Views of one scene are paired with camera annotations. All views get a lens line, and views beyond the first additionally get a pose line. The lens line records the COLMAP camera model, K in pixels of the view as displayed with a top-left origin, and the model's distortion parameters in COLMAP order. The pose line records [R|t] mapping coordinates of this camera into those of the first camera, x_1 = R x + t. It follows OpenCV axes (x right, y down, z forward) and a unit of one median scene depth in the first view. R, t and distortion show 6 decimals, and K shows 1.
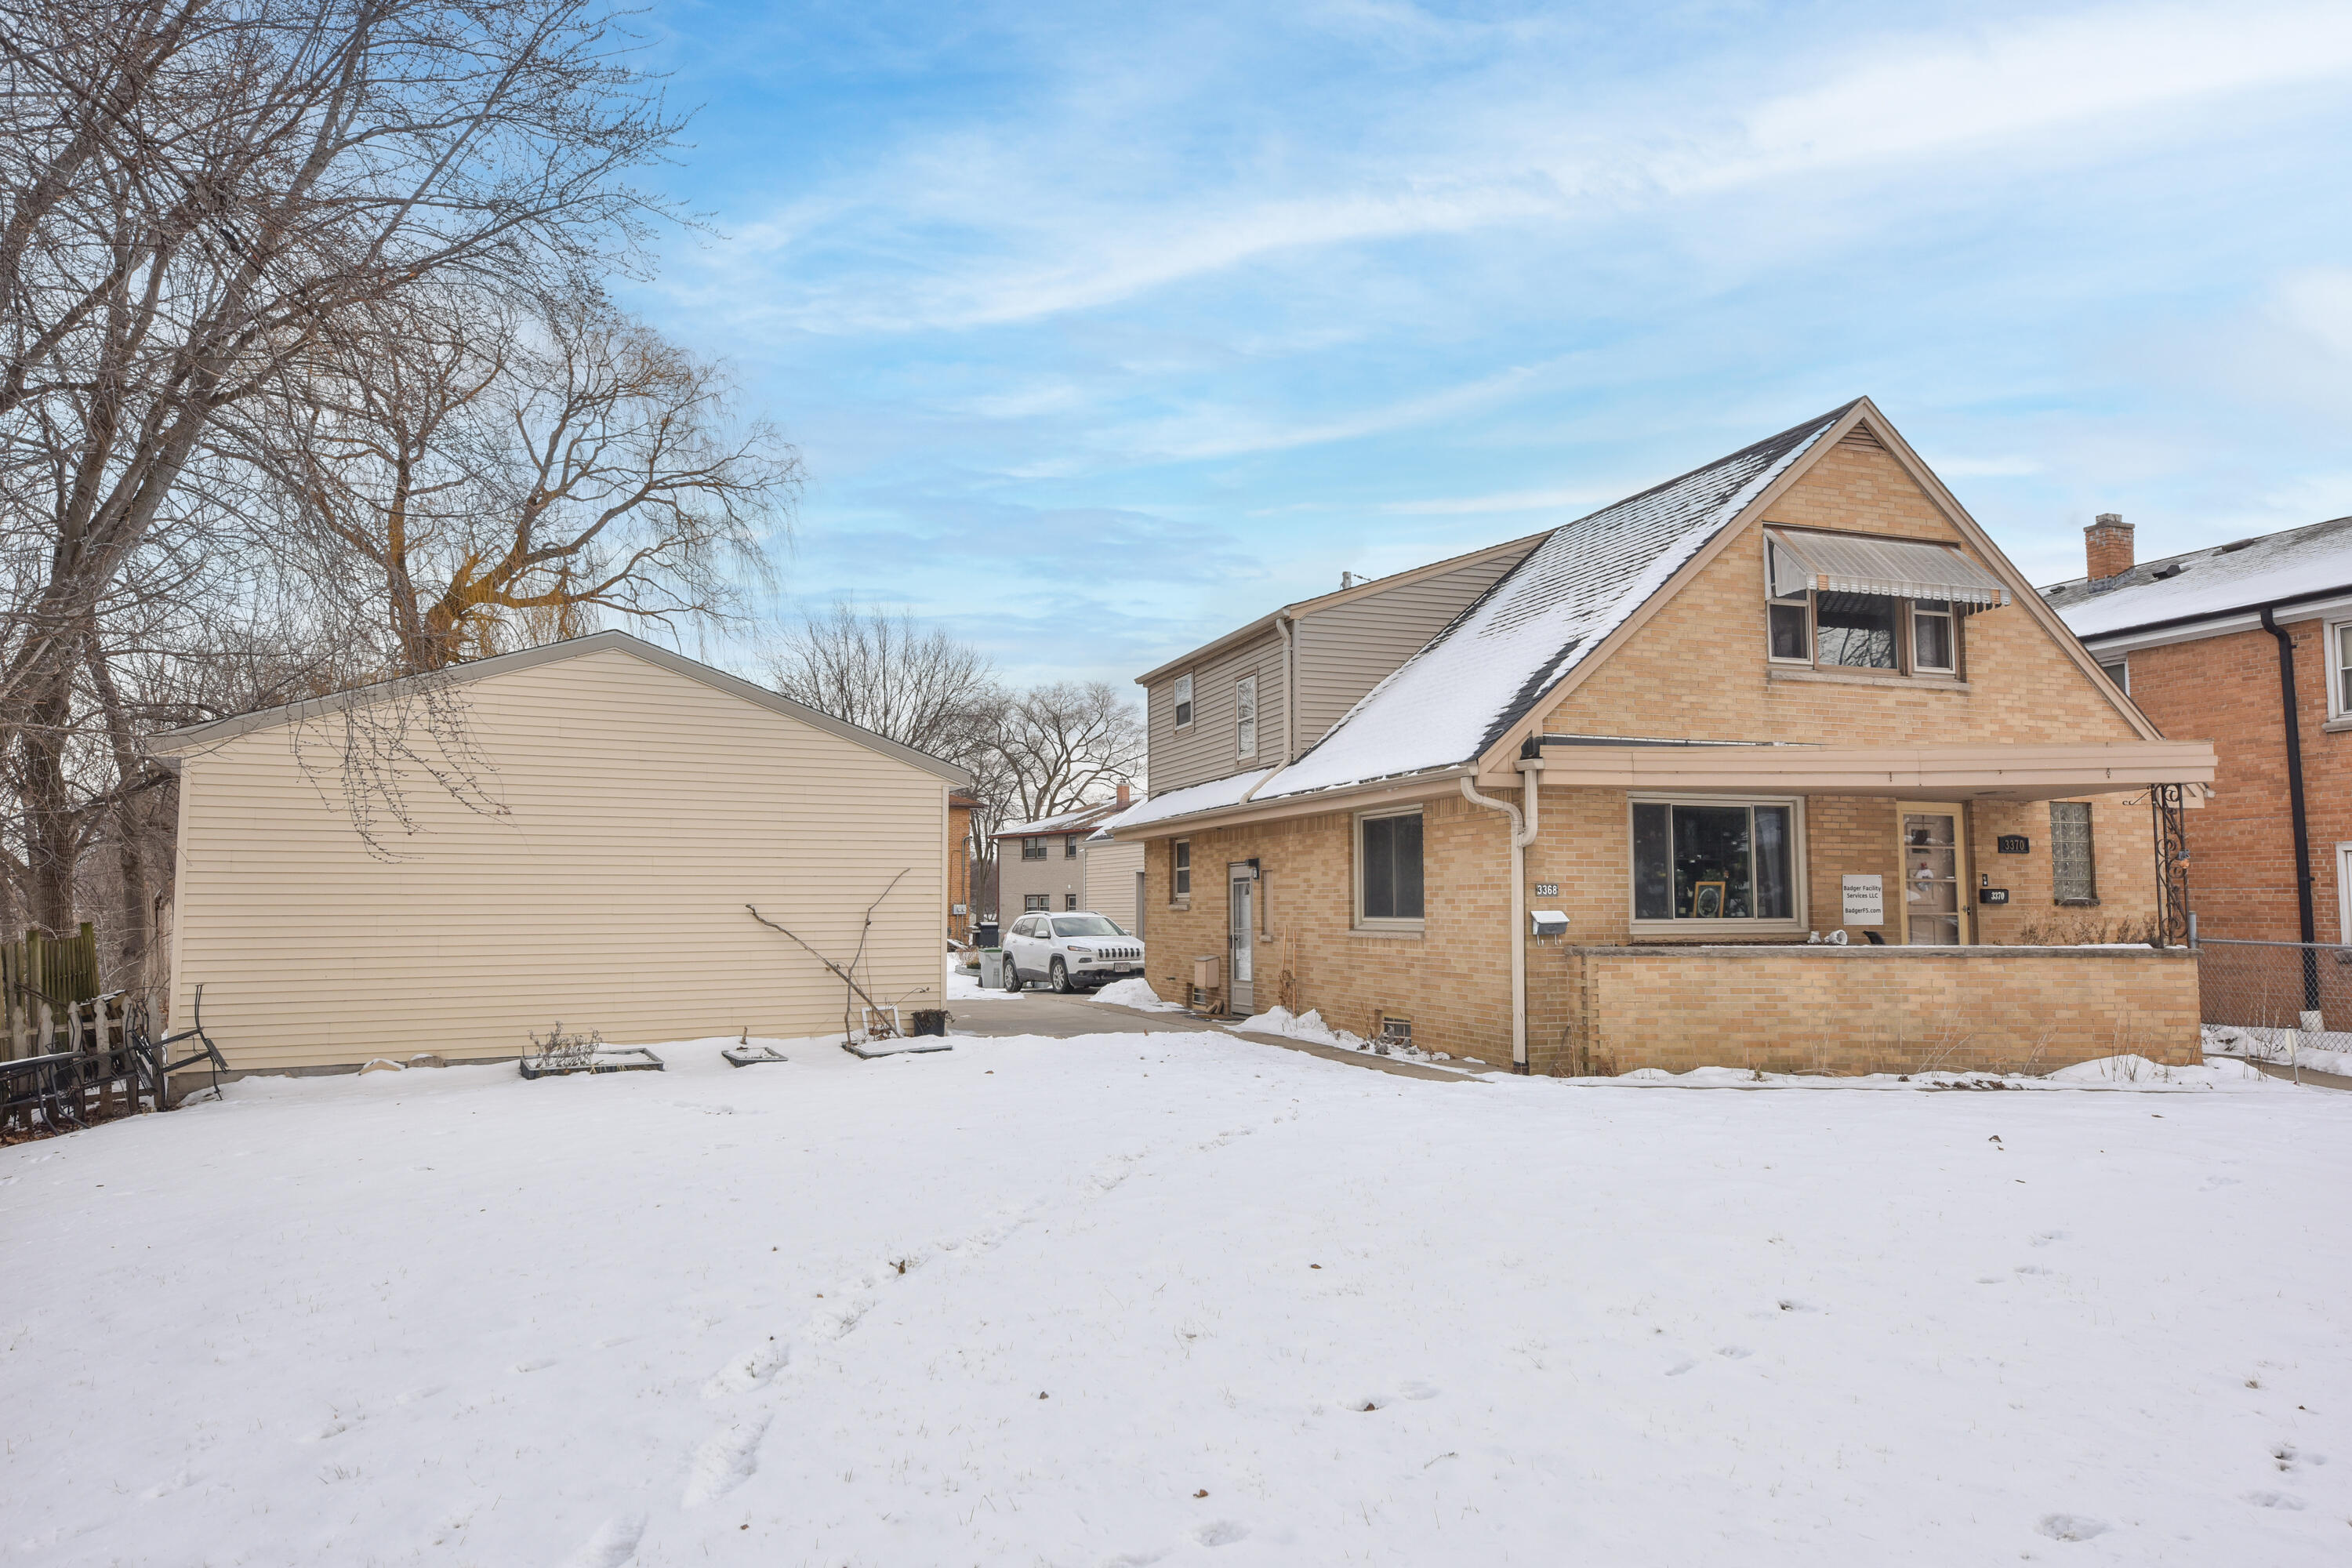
lens RADIAL K [[1449.1, 0, 1166.8], [0, 1449.1, 792.0], [0, 0, 1]] dist [-0.006718, 0.010949]
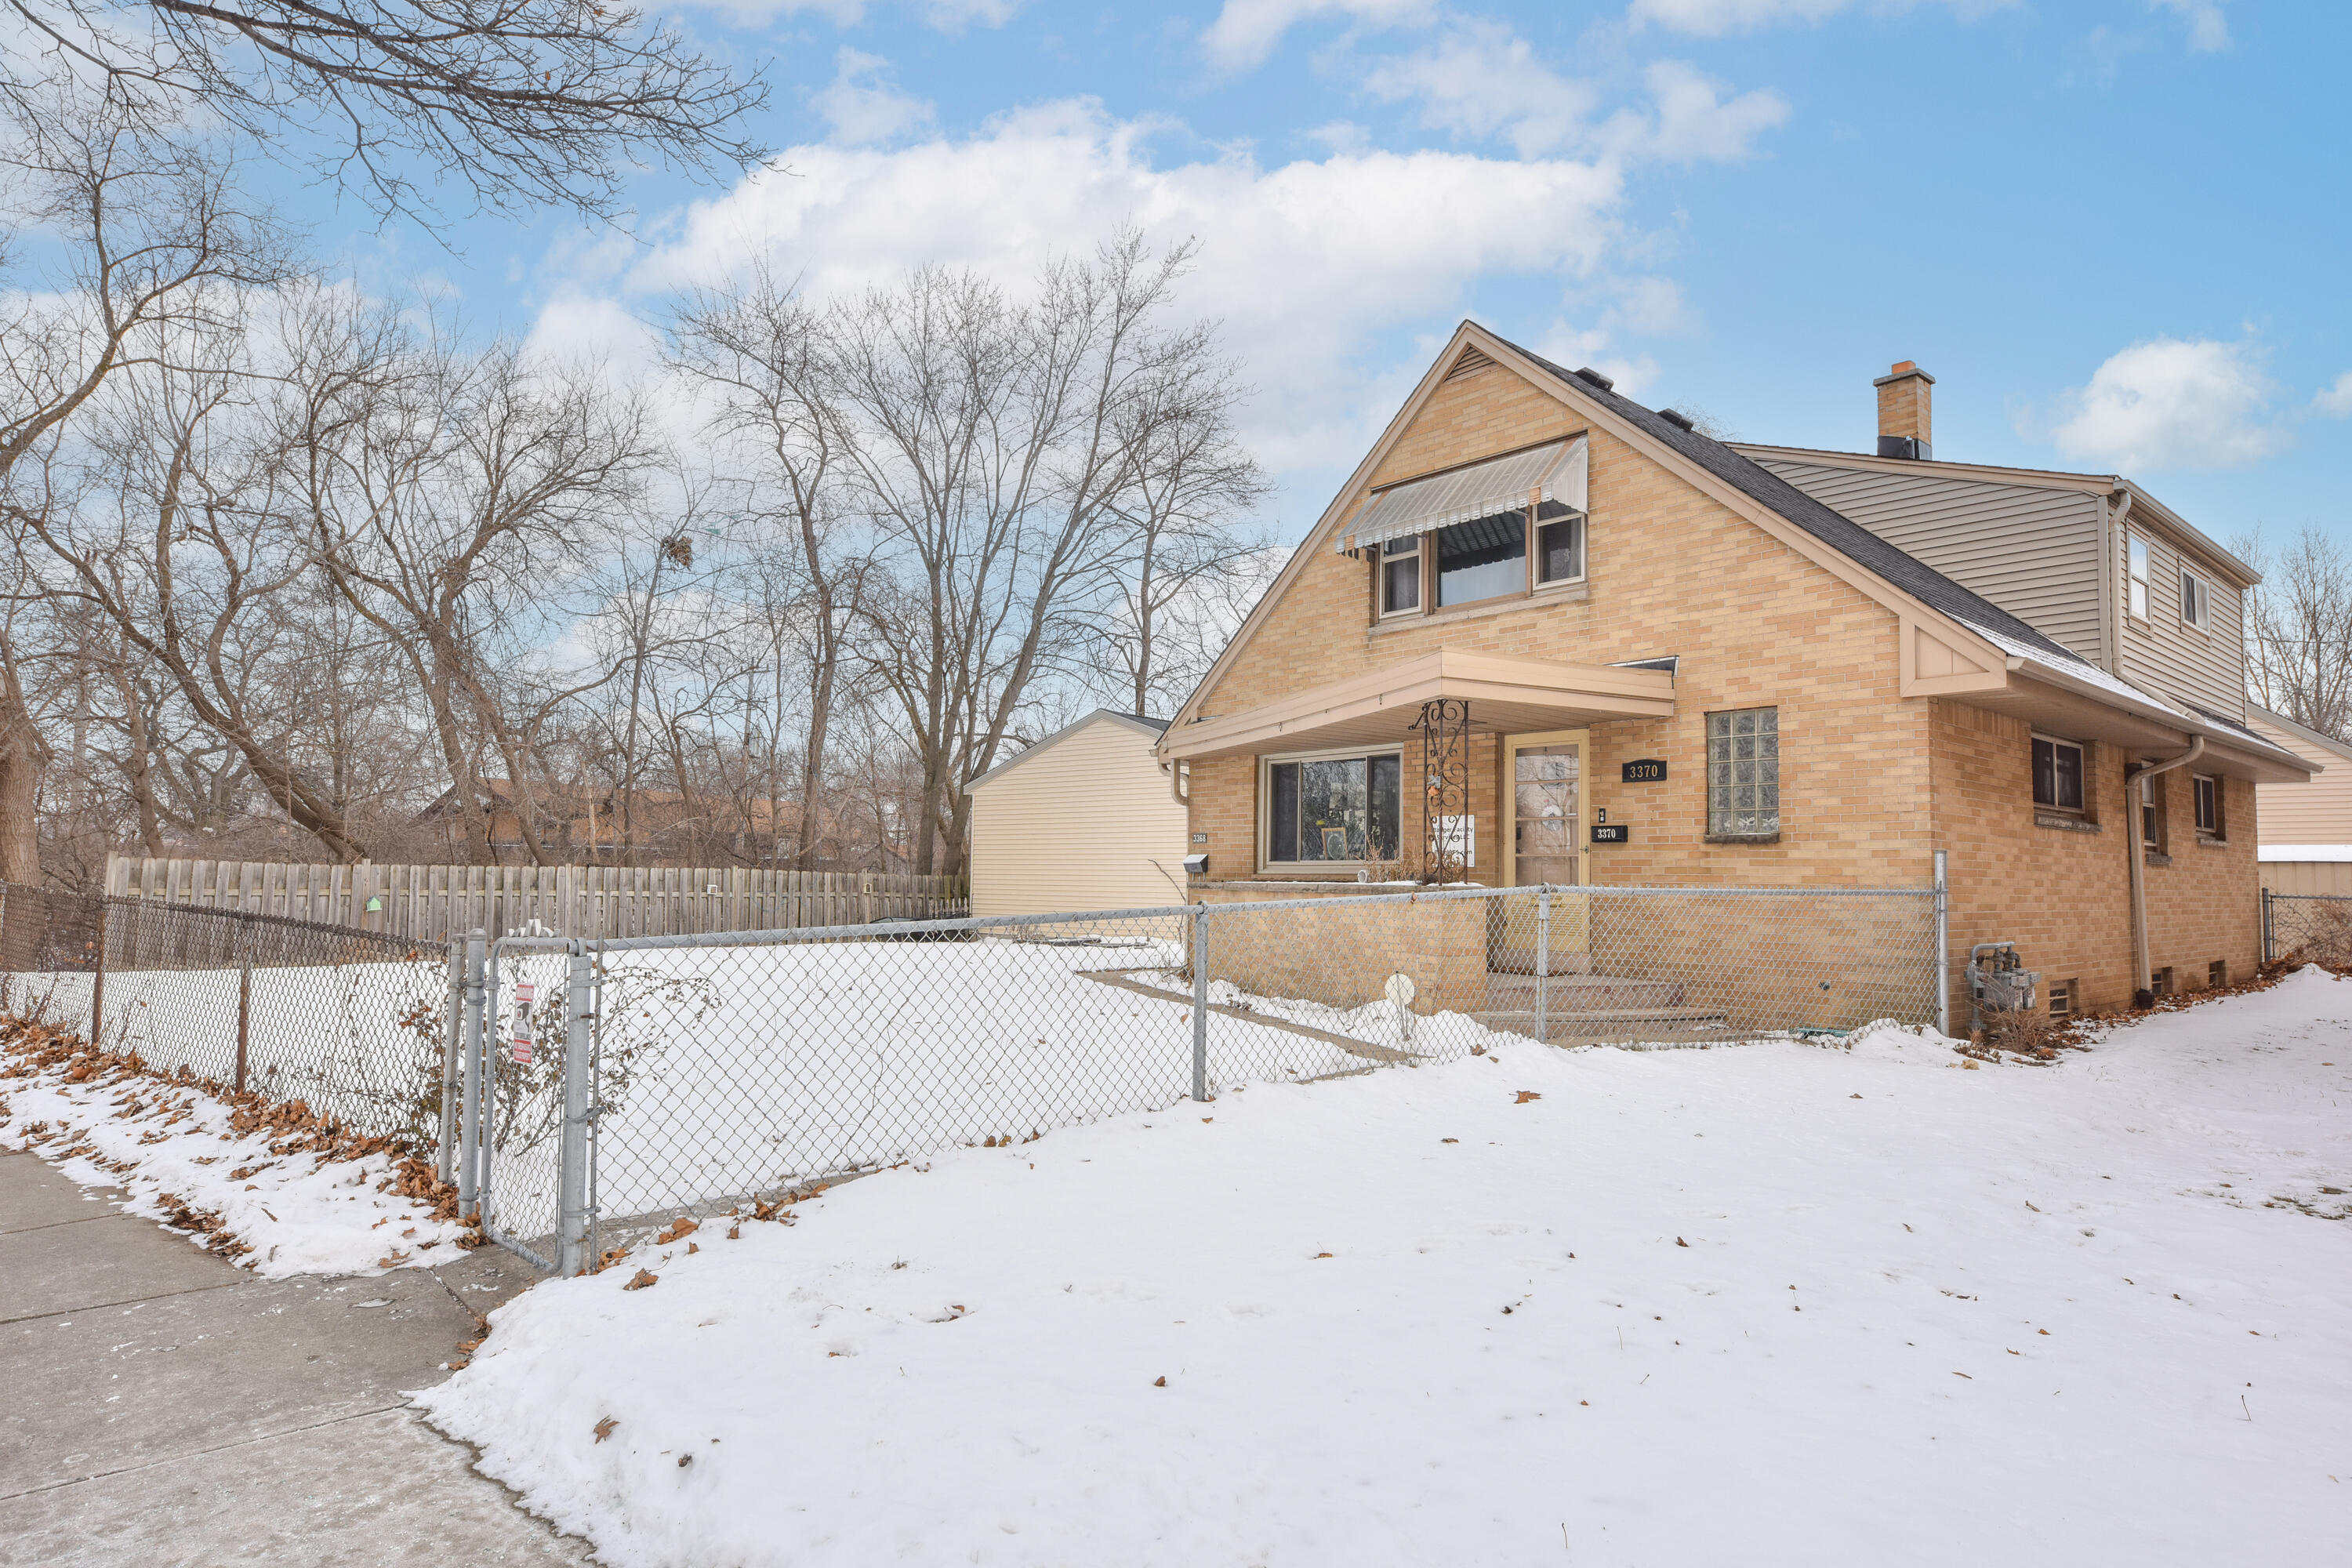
lens RADIAL K [[1323.7, 0, 1172.5], [0, 1323.7, 776.8], [0, 0, 1]] dist [0.020483, -0.000925]
pose [[0.366377, -0.062003, -0.928399, 1.185681], [0.068105, 0.996888, -0.039700, 0.051030], [0.927971, -0.048683, 0.369459, 0.465716]]
